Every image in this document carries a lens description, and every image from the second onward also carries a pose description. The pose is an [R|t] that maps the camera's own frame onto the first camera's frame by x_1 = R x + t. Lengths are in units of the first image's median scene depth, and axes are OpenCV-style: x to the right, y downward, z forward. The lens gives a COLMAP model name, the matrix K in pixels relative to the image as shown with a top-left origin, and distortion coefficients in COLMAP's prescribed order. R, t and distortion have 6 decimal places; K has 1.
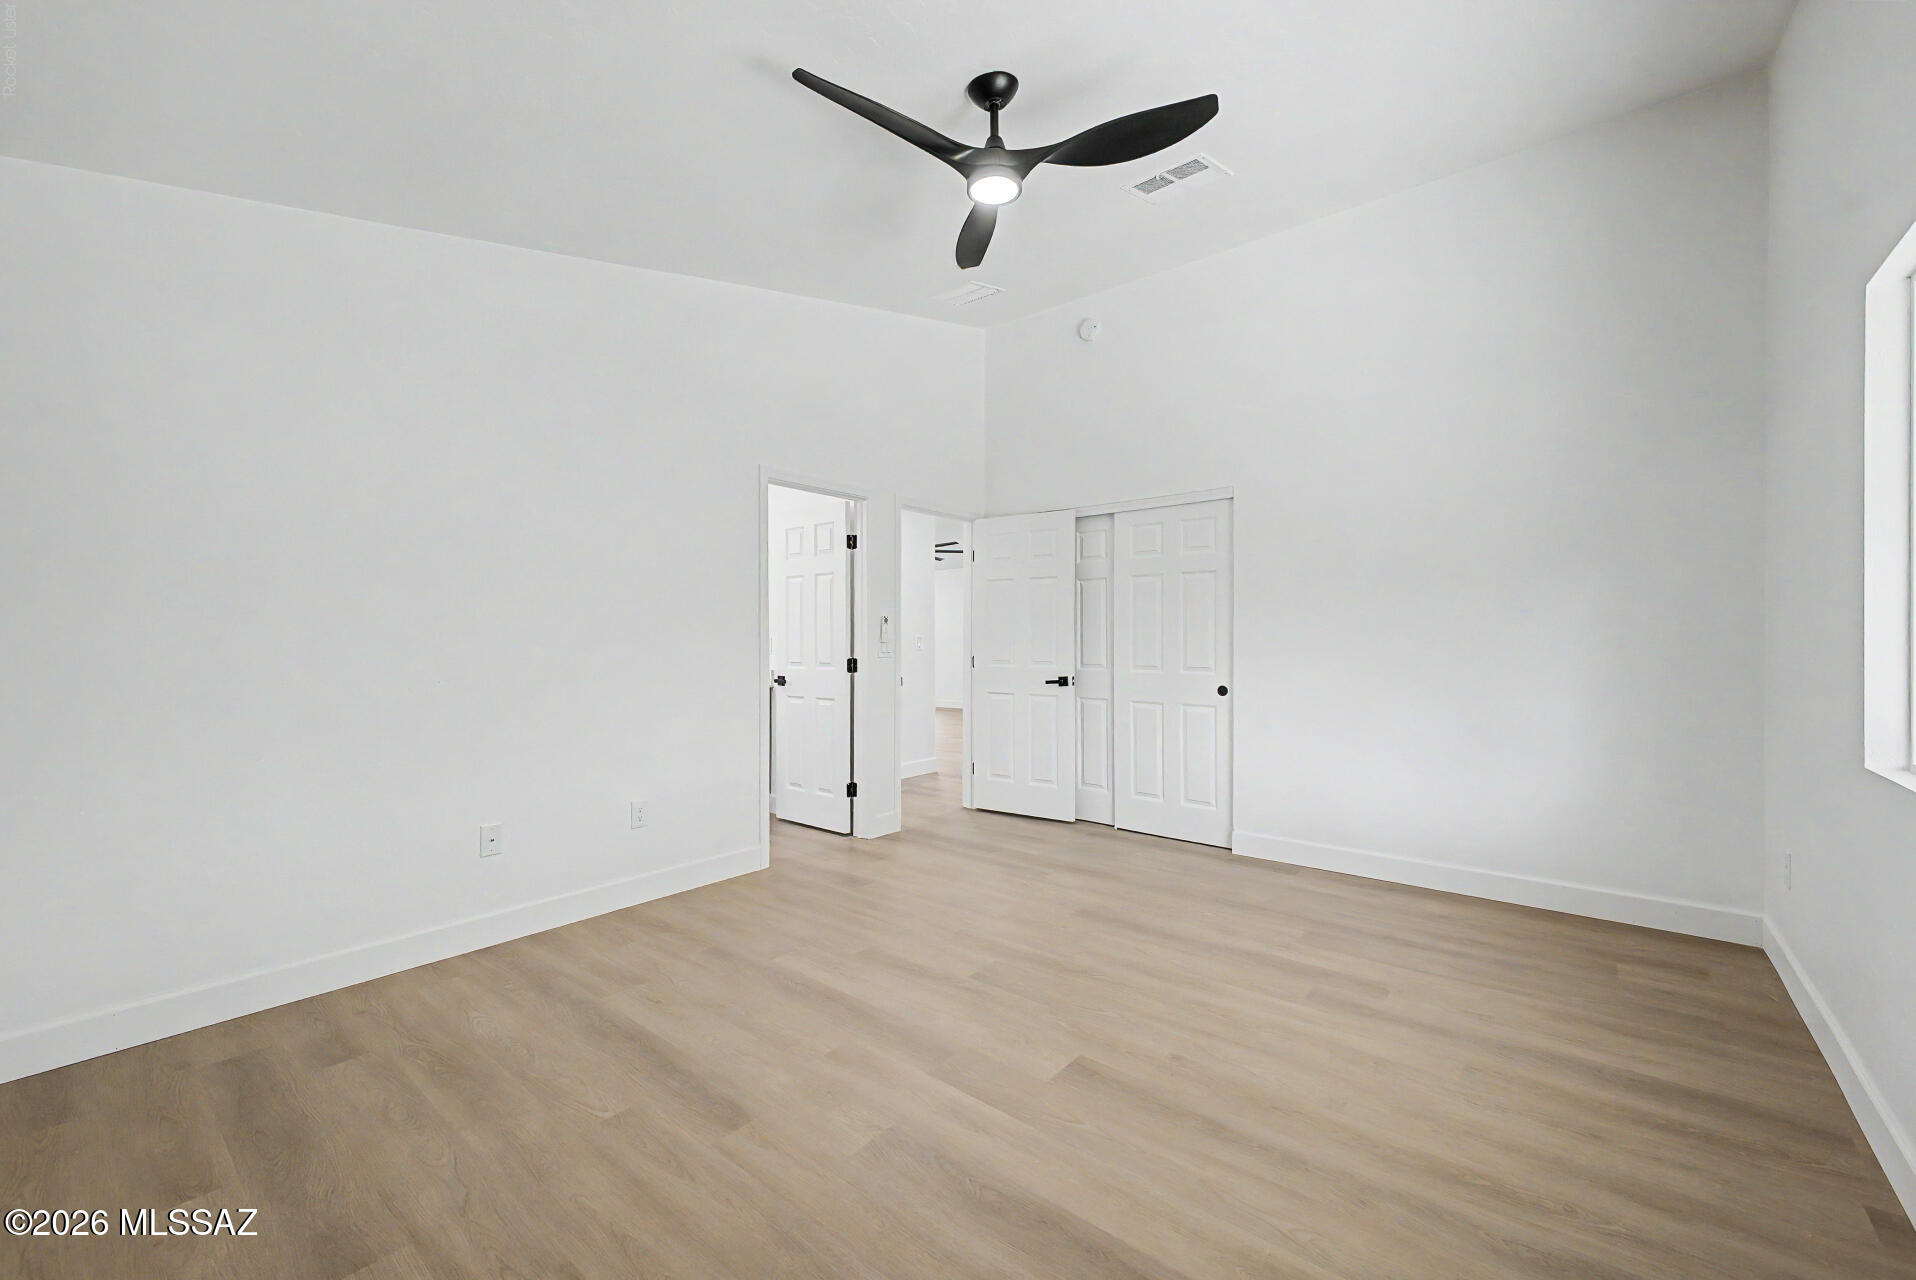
lens RADIAL K [[760.9, 0, 975.1], [0, 760.9, 636.0], [0, 0, 1]] dist [-0.002191, -0.000364]
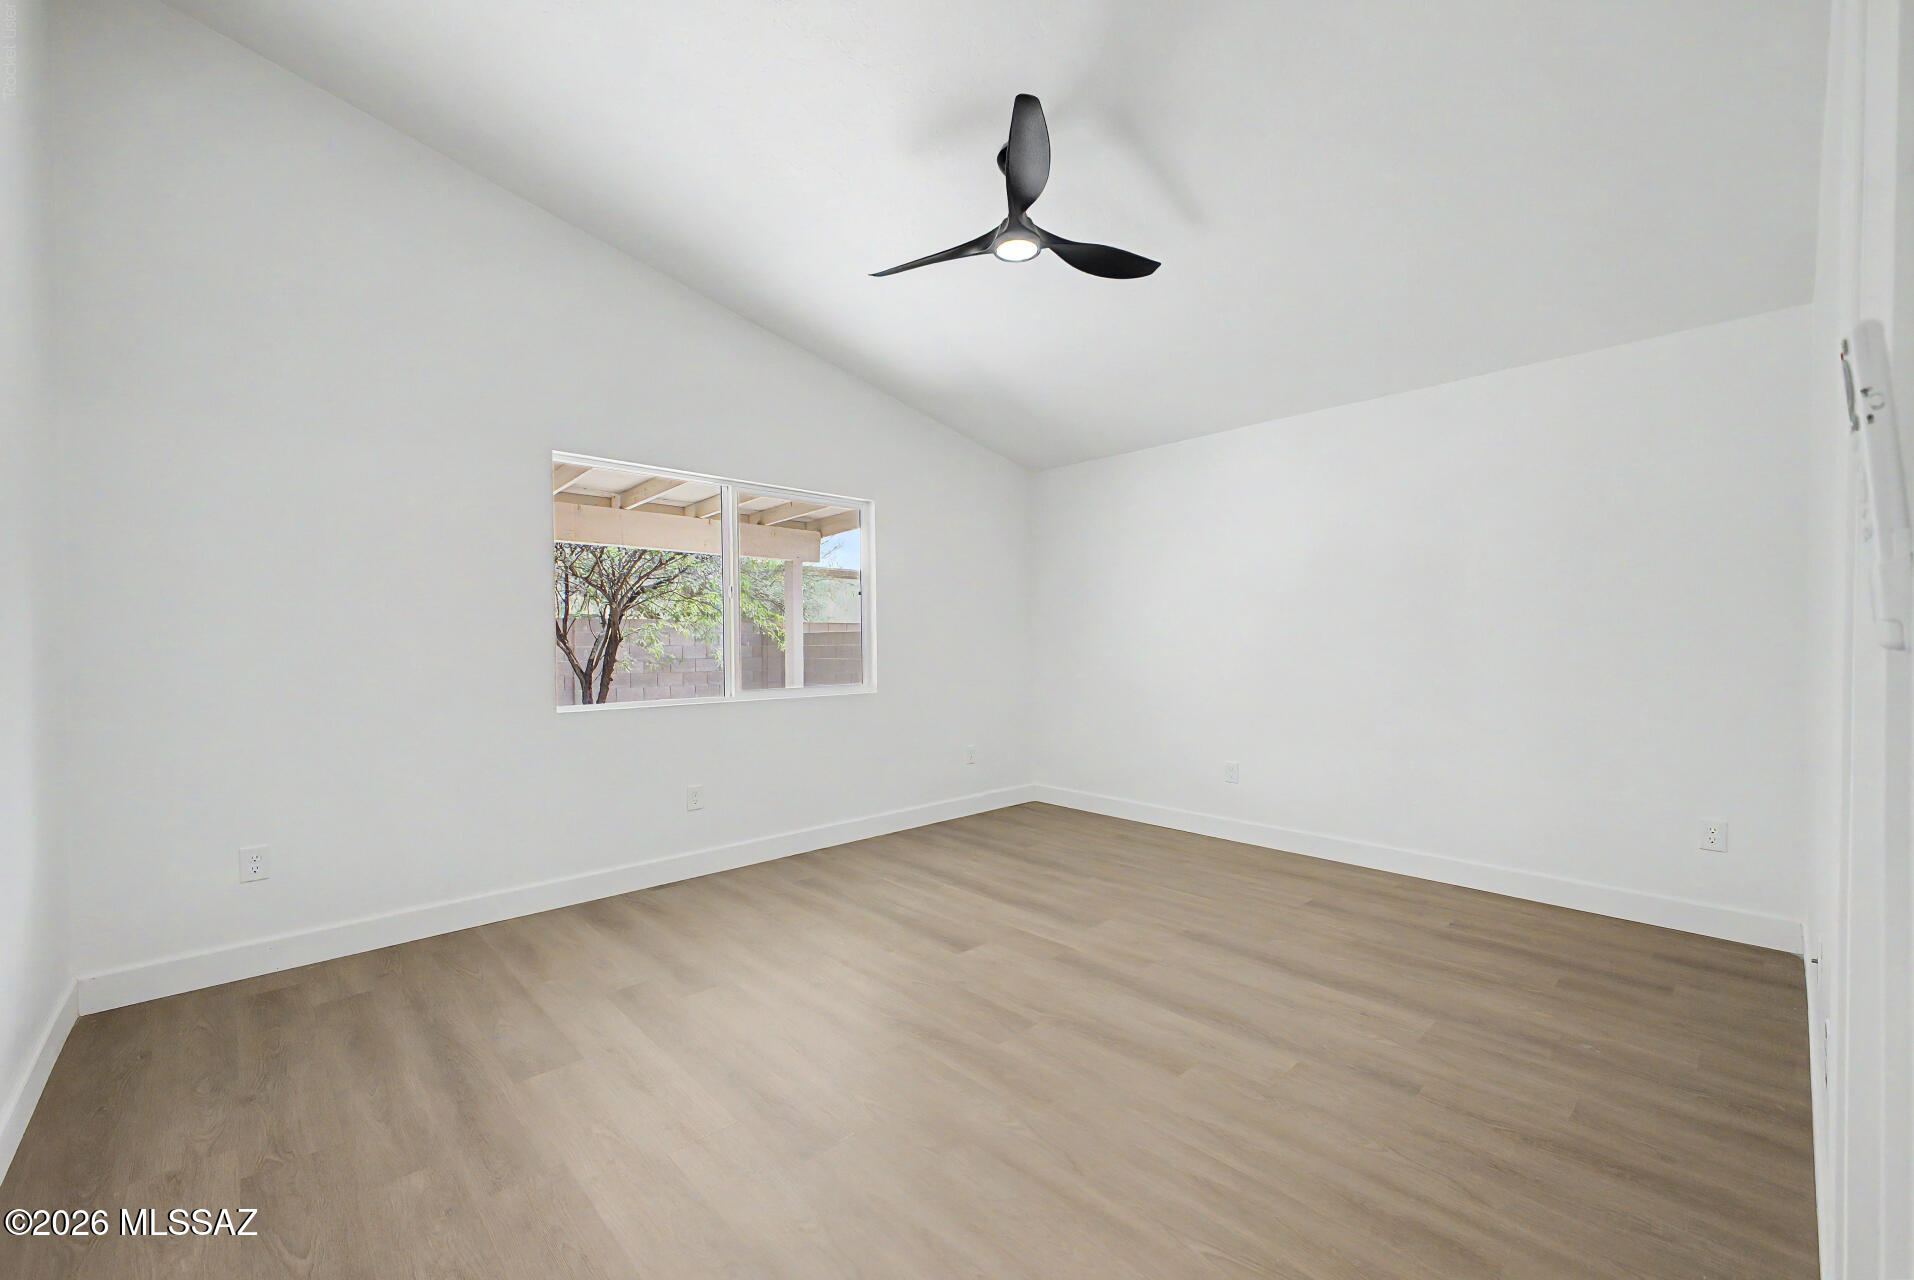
lens RADIAL K [[760.1, 0, 974.1], [0, 760.1, 636.0], [0, 0, 1]] dist [-0.002191, -0.000364]
pose [[-0.990979, 0.005489, 0.133908, -0.063955], [0.006127, 0.999972, 0.004358, -0.003065], [-0.133880, 0.005139, -0.990984, 2.107678]]
